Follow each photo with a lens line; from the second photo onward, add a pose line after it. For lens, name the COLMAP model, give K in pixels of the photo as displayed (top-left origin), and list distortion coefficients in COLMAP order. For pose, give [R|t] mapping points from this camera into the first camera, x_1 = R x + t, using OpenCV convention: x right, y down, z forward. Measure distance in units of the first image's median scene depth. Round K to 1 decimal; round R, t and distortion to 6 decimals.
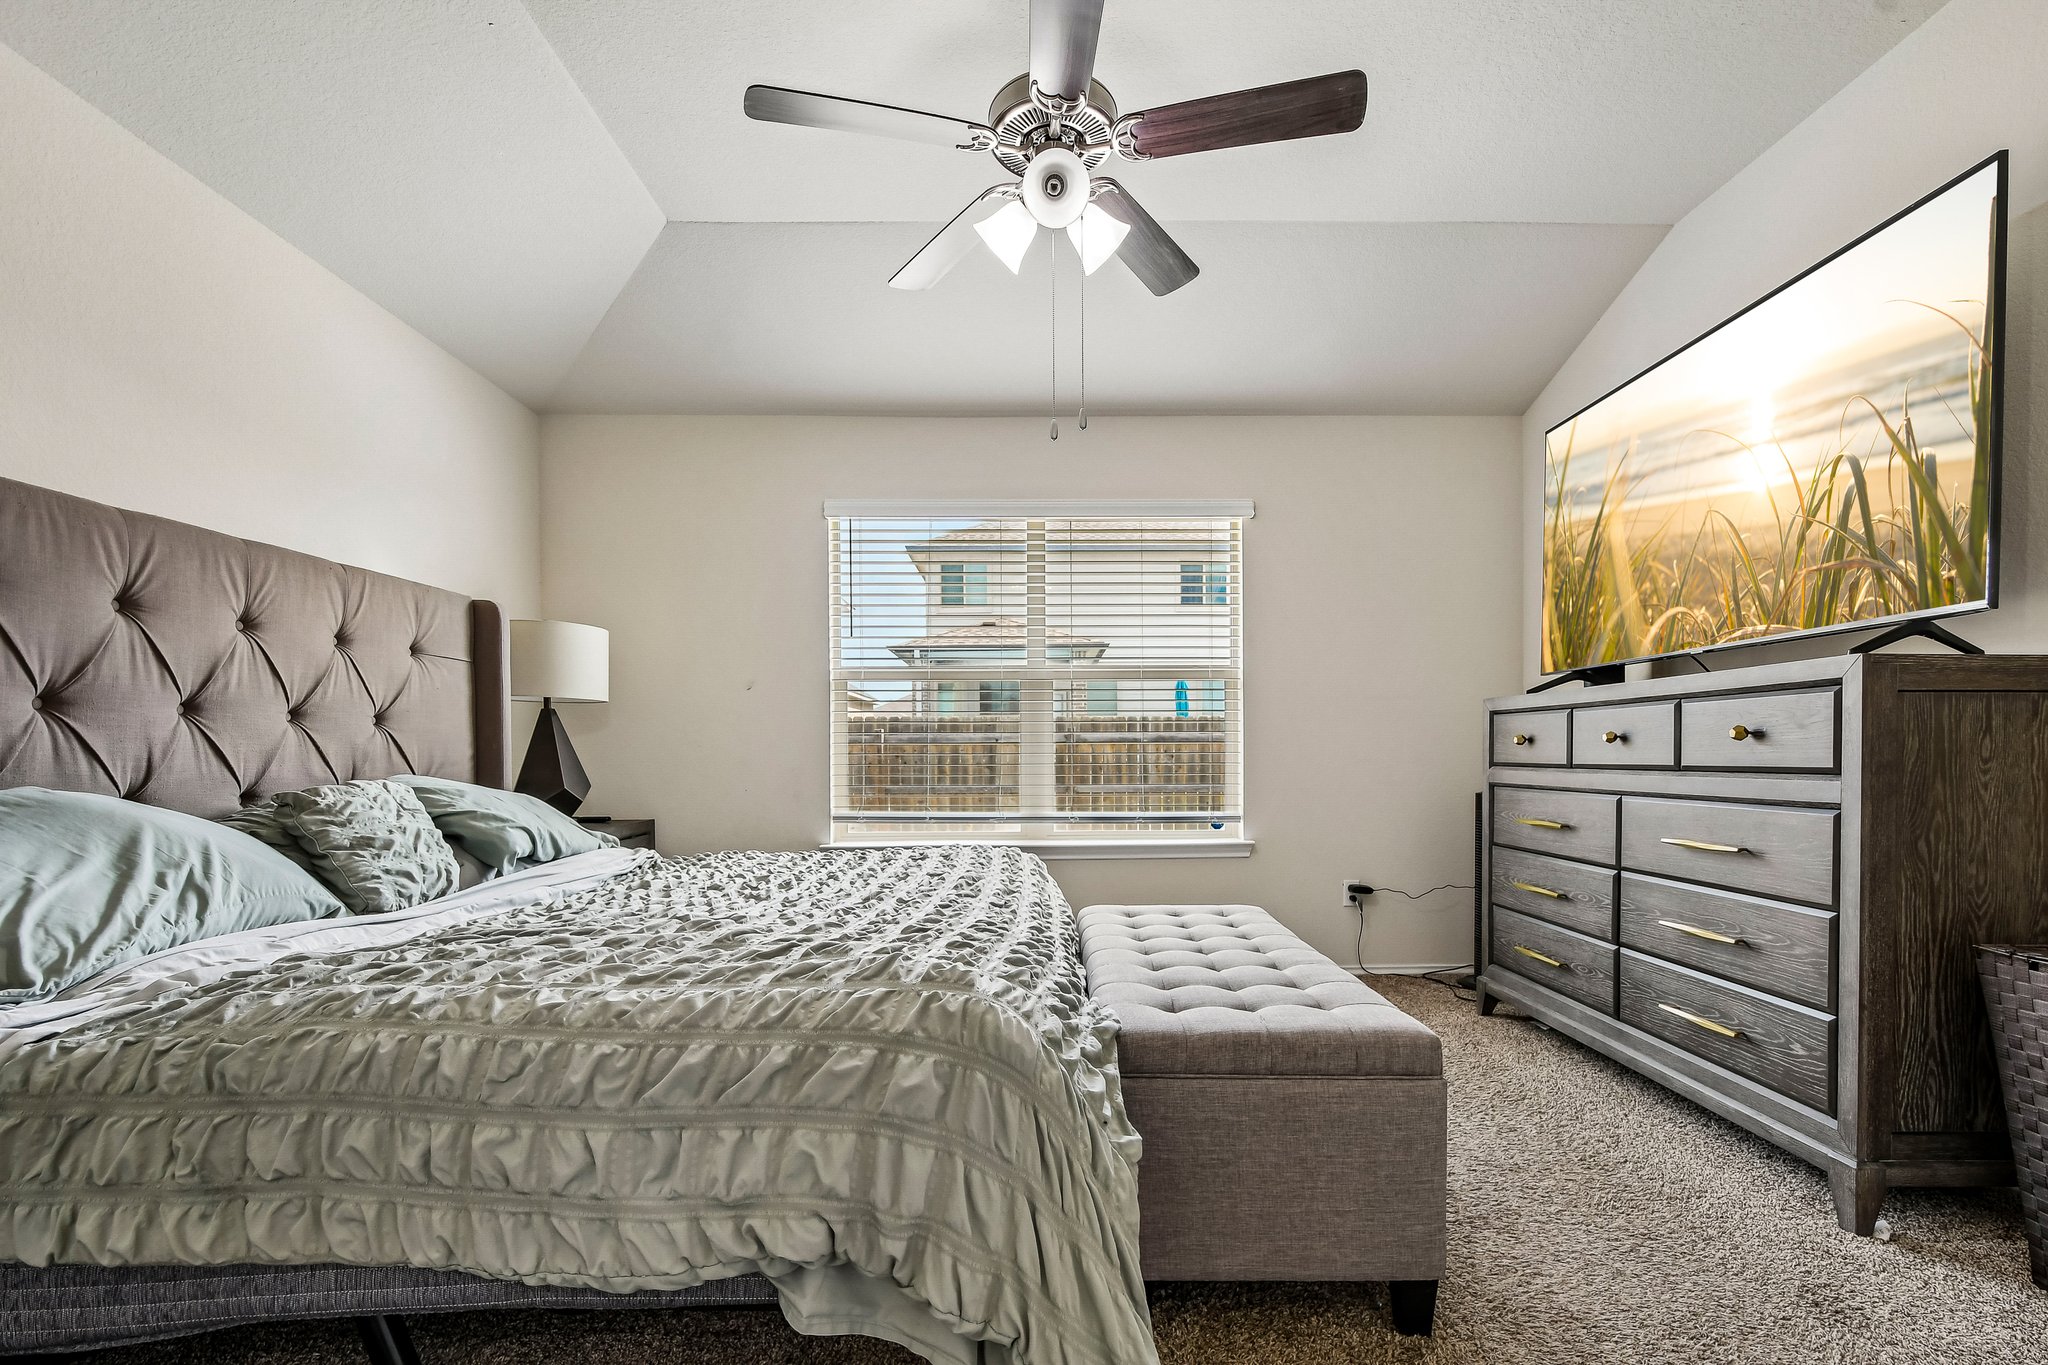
lens RADIAL K [[901.5, 0, 1030.3], [0, 901.5, 752.9], [0, 0, 1]] dist [0.003300, -0.004889]
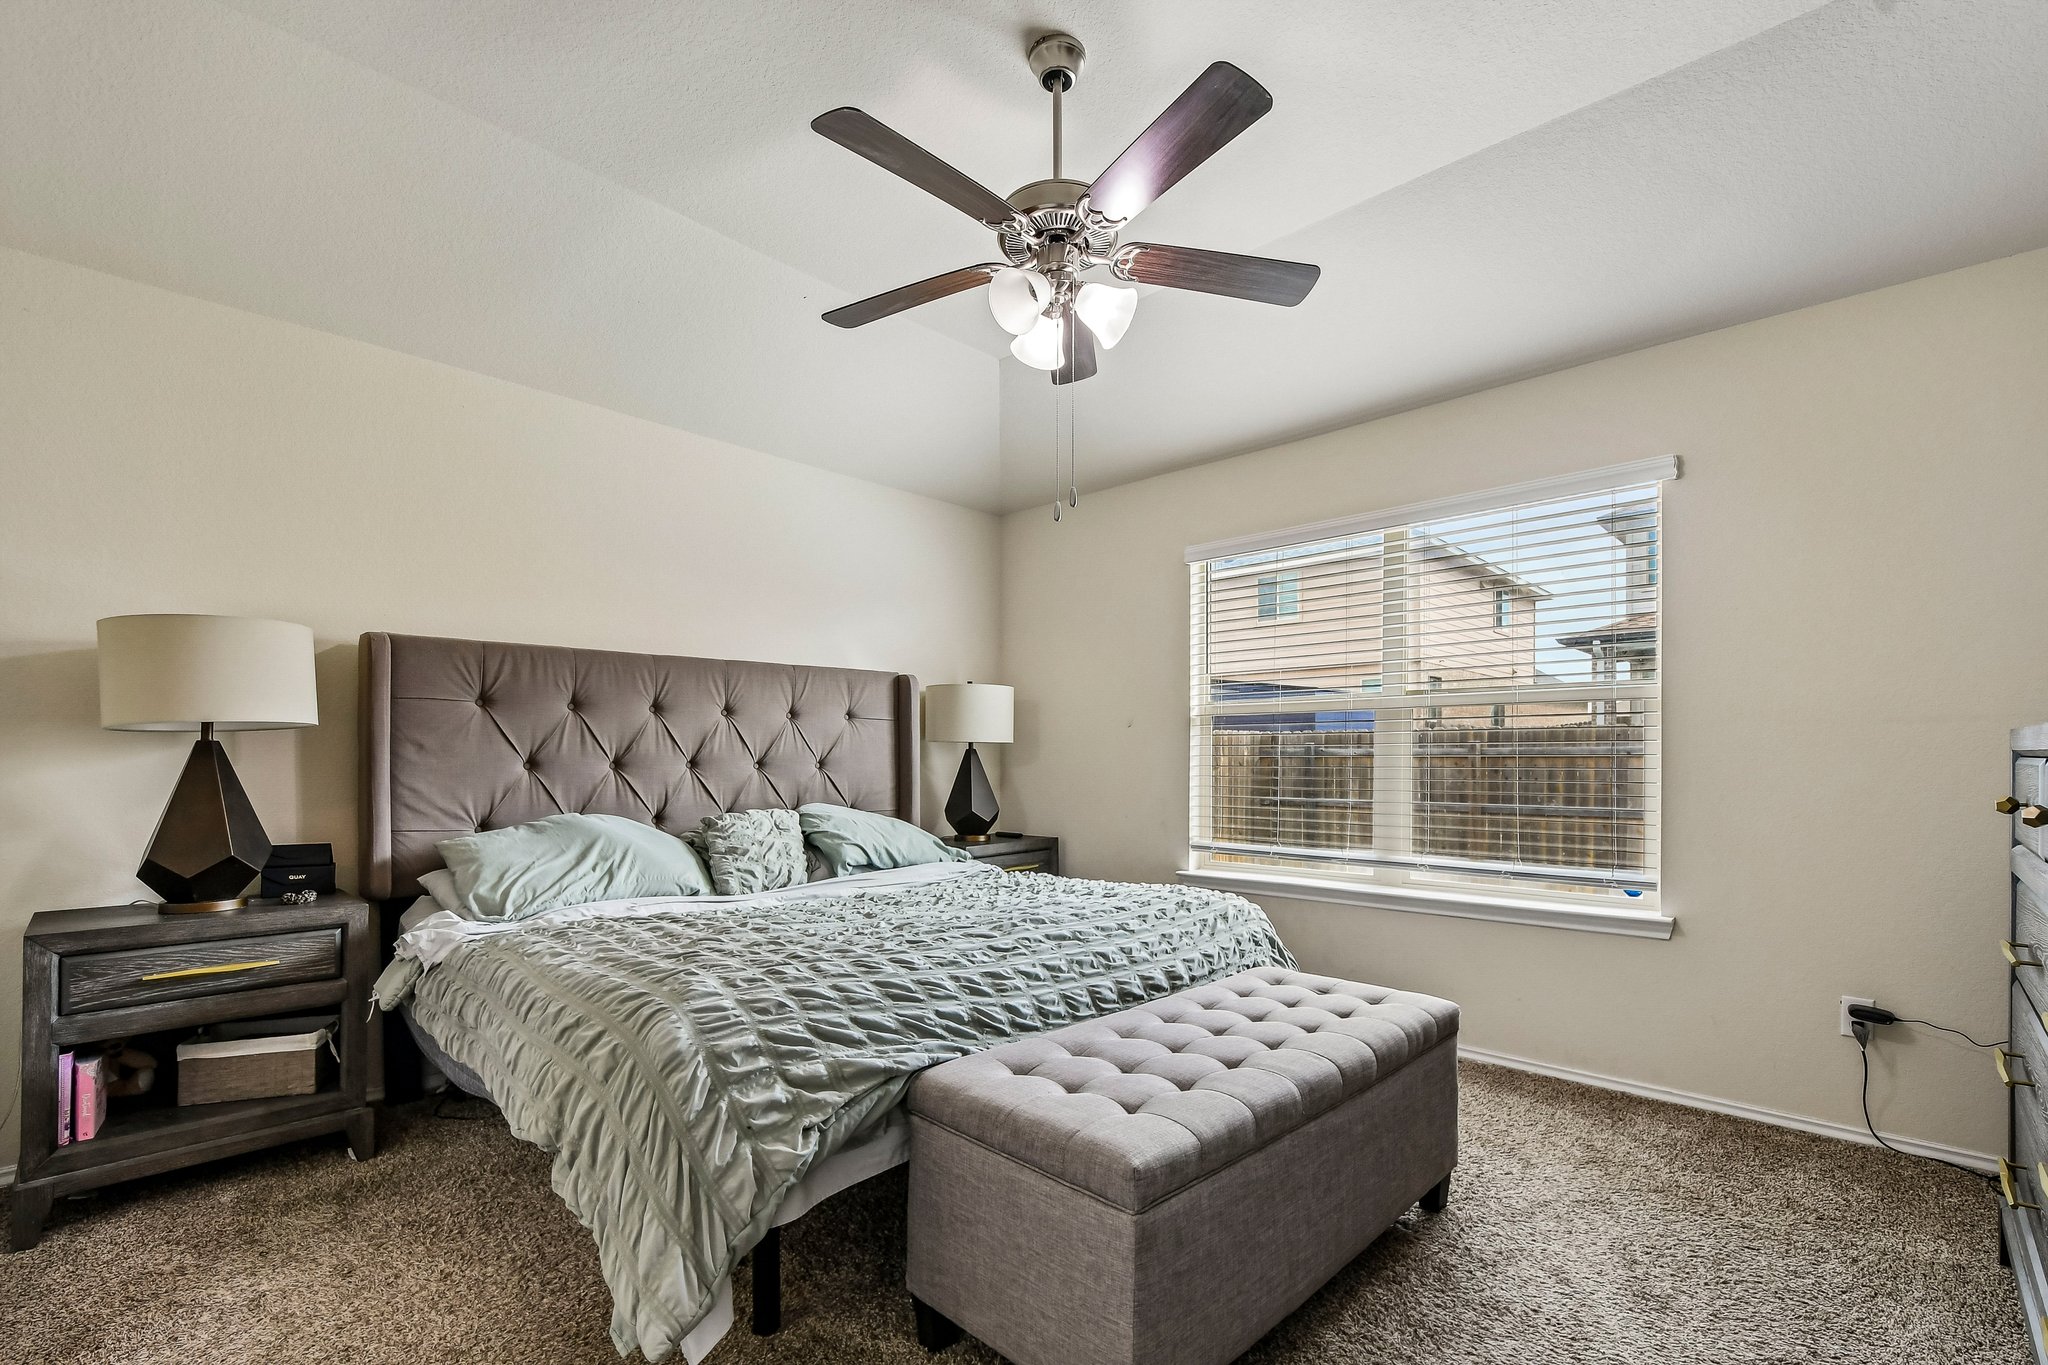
lens RADIAL K [[901.5, 0, 1027.3], [0, 901.5, 745.2], [0, 0, 1]] dist [0.003300, -0.004889]
pose [[0.715640, -0.005639, -0.698446, 0.546391], [-0.000421, 0.999964, -0.008504, -0.053174], [0.698469, 0.006380, 0.715612, 0.153206]]
